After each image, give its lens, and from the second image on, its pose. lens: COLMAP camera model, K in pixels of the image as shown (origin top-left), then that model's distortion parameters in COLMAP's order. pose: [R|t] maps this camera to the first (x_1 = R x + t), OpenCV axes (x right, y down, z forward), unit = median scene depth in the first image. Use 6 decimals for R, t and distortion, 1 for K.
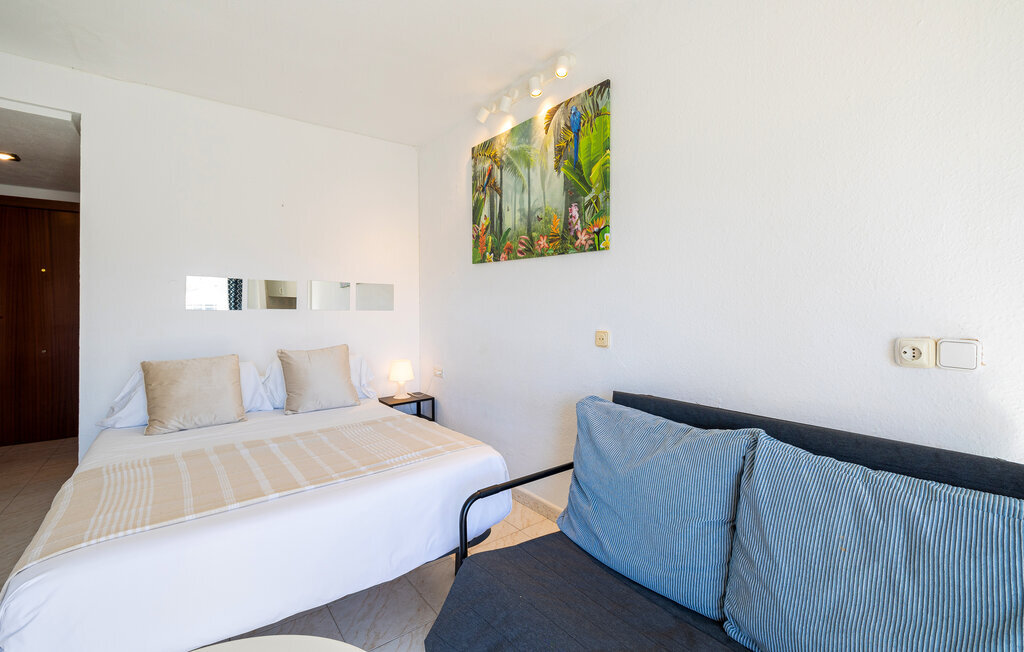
lens RADIAL K [[437.5, 0, 509.8], [0, 437.5, 307.6], [0, 0, 1]] dist [0.000356, 0.000004]
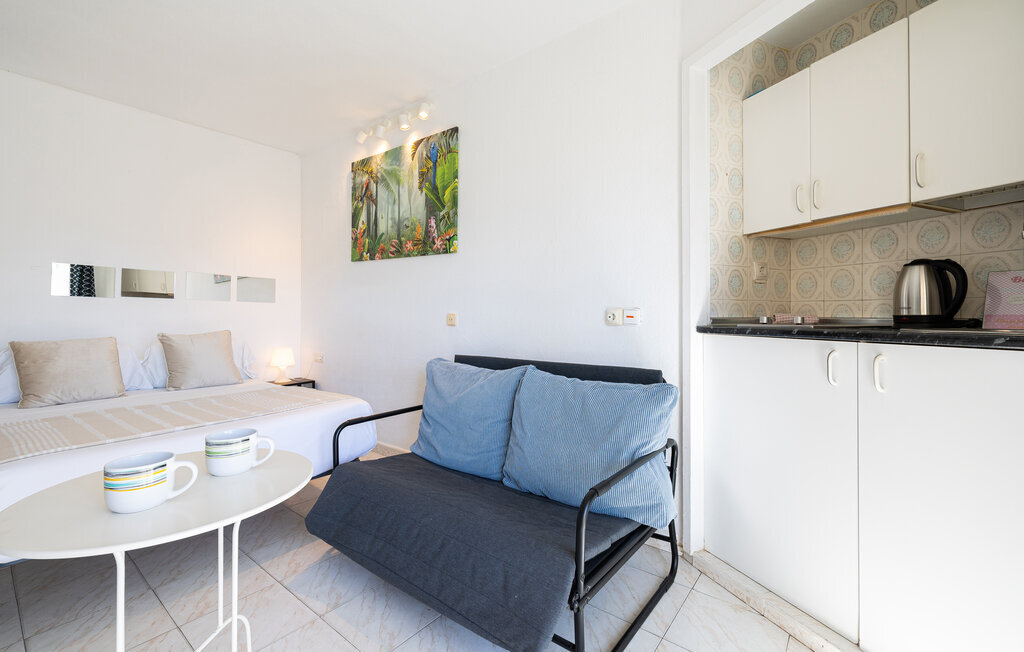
lens RADIAL K [[431.9, 0, 511.2], [0, 431.9, 312.2], [0, 0, 1]] dist [0.000073, 0.000152]
pose [[0.968225, 0.009638, 0.249894, 0.052555], [-0.007937, 0.999938, -0.007814, 0.051628], [-0.249954, 0.005582, 0.968242, -0.285684]]
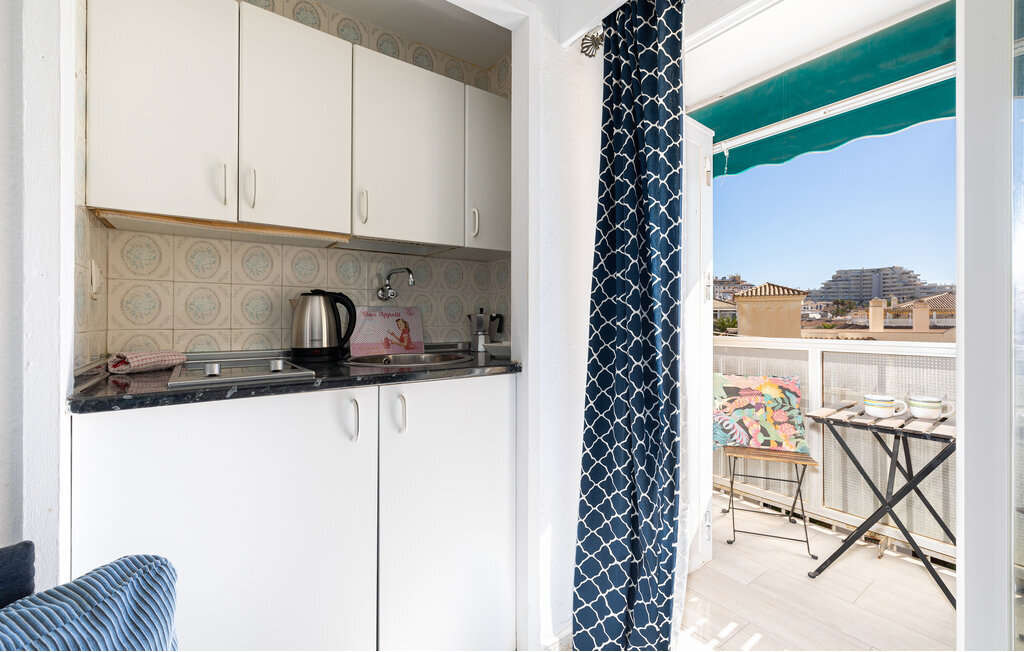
lens RADIAL K [[433.1, 0, 516.3], [0, 433.1, 316.9], [0, 0, 1]] dist [0.004348, 0.000280]
pose [[-0.462861, 0.007703, 0.886397, 0.111017], [0.001372, 0.999967, -0.007973, 0.007119], [-0.886430, -0.002475, -0.462856, 0.230402]]
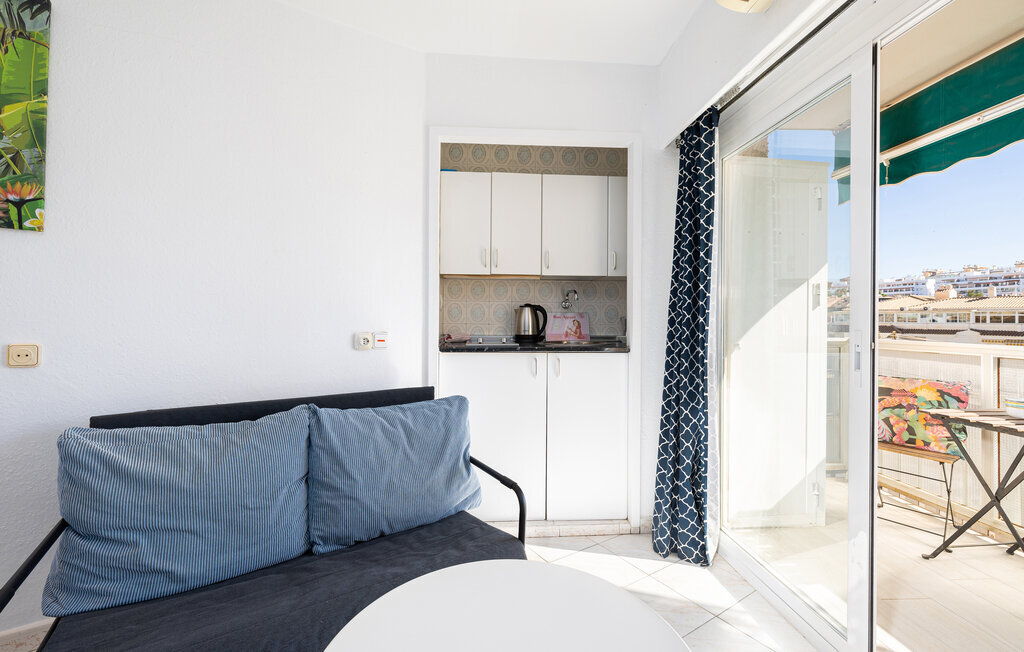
lens RADIAL K [[430.3, 0, 511.2], [0, 430.3, 320.0], [0, 0, 1]] dist [0.001243, -0.000160]
pose [[0.080954, 0.000507, 0.996718, -0.377747], [-0.009753, 0.999952, 0.000283, 0.006147], [-0.996670, -0.009744, 0.080955, 0.141676]]
